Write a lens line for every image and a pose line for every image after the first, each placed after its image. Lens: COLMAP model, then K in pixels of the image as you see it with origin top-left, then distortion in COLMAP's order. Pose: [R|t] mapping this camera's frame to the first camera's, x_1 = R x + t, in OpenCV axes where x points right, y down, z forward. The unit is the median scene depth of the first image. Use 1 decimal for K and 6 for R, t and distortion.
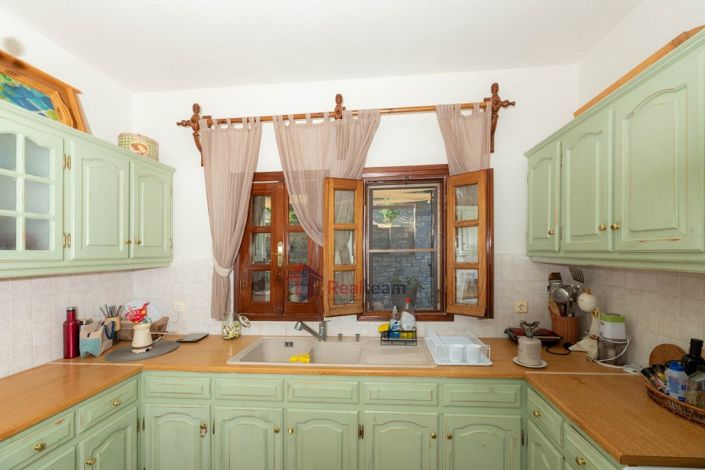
lens RADIAL K [[295.4, 0, 354.2], [0, 295.4, 266.6], [0, 0, 1]] dist [0.000198, 0.000404]
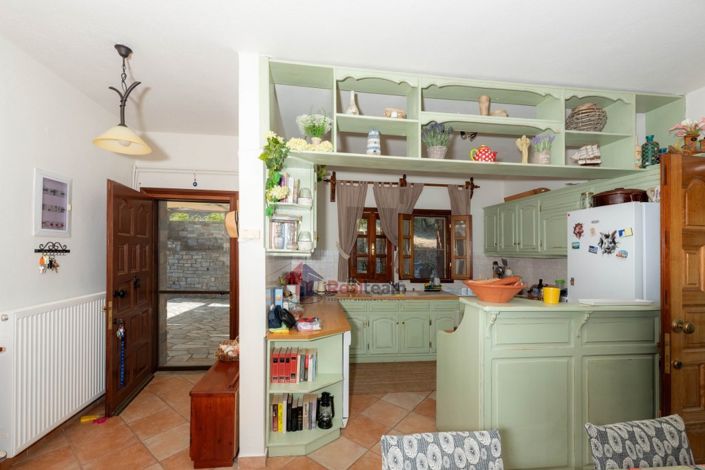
lens RADIAL K [[295.4, 0, 350.4], [0, 295.4, 241.9], [0, 0, 1]] dist [0.000198, 0.000404]
pose [[0.974684, 0.038776, 0.220199, -0.880154], [-0.022251, 0.996780, -0.077037, 0.069034], [-0.222477, 0.070187, 0.972408, -0.934442]]
